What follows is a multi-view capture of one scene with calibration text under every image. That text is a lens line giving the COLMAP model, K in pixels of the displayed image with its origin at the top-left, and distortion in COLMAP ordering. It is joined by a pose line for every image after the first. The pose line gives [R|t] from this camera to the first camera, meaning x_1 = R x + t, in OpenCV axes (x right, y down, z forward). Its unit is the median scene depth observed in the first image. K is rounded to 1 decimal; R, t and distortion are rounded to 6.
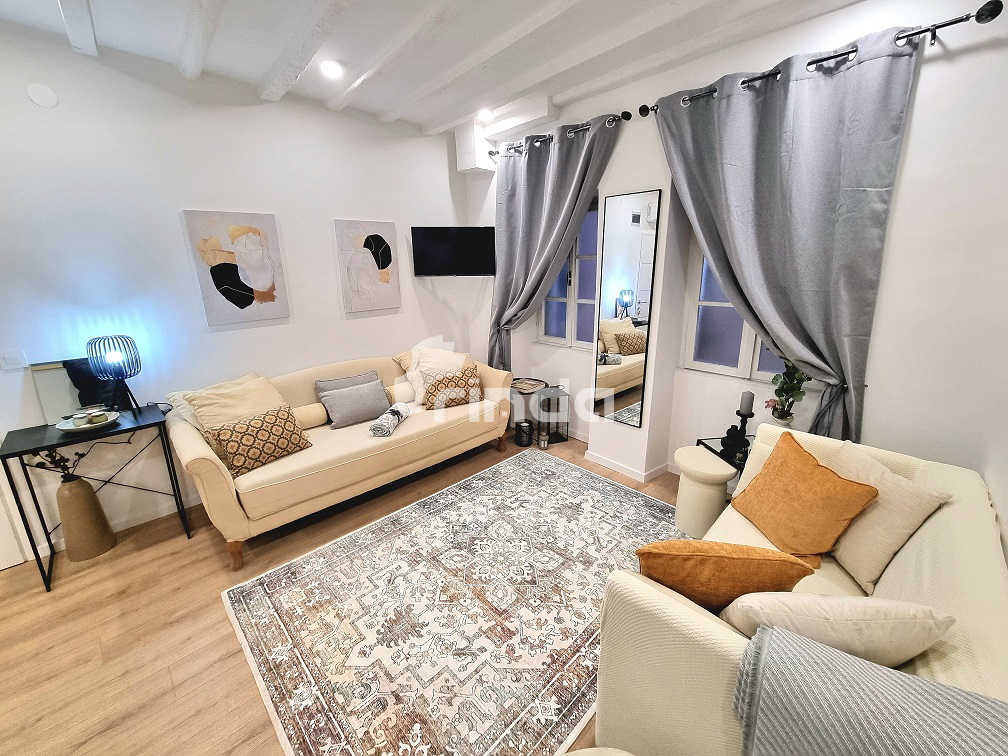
lens RADIAL K [[410.5, 0, 504.2], [0, 410.5, 369.8], [0, 0, 1]] dist [0.000705, -0.002804]
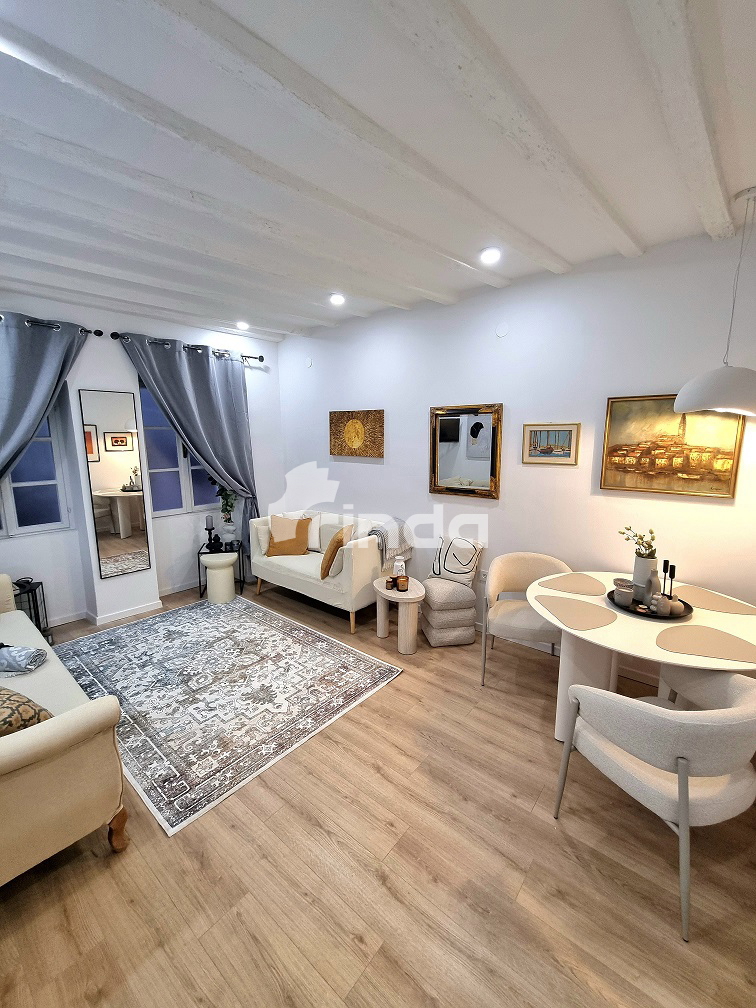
lens RADIAL K [[410.5, 0, 386.2], [0, 410.5, 504.9], [0, 0, 1]] dist [0.000705, -0.002804]
pose [[-0.107613, -0.155372, 0.981977, -1.348693], [0.248716, 0.952099, 0.177900, -0.128972], [-0.962580, 0.263378, -0.063815, 0.416266]]
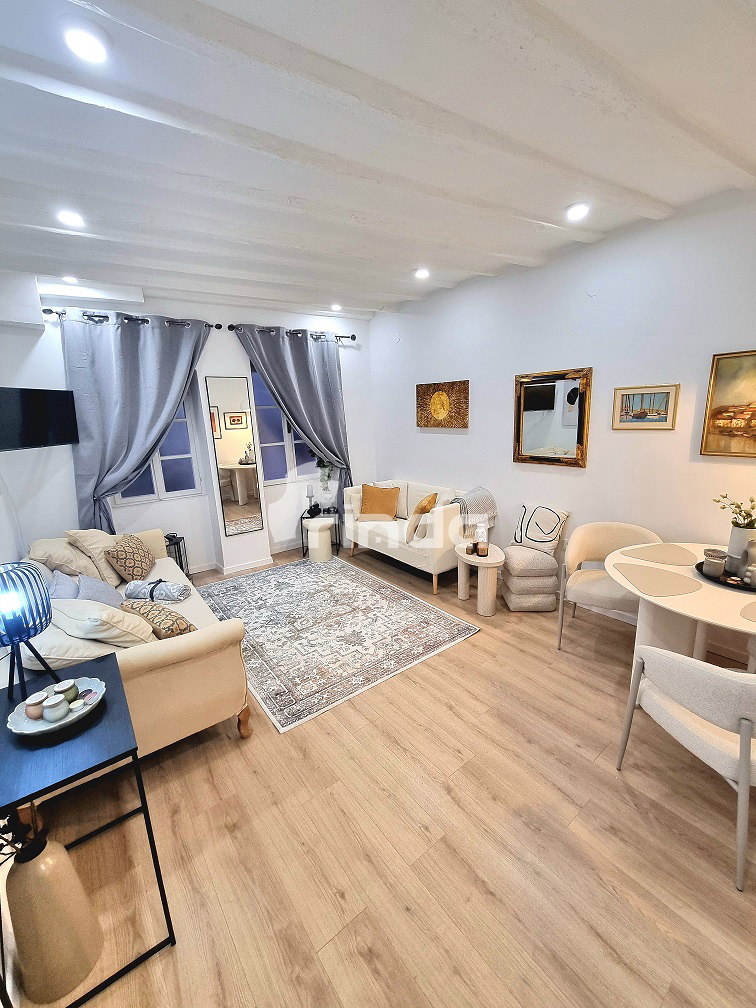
lens RADIAL K [[410.5, 0, 385.6], [0, 410.5, 506.1], [0, 0, 1]] dist [0.000705, -0.002804]
pose [[0.118451, -0.220972, 0.968060, -1.444566], [0.282166, 0.942223, 0.180548, -0.115822], [-0.952025, 0.251767, 0.173958, 0.378396]]
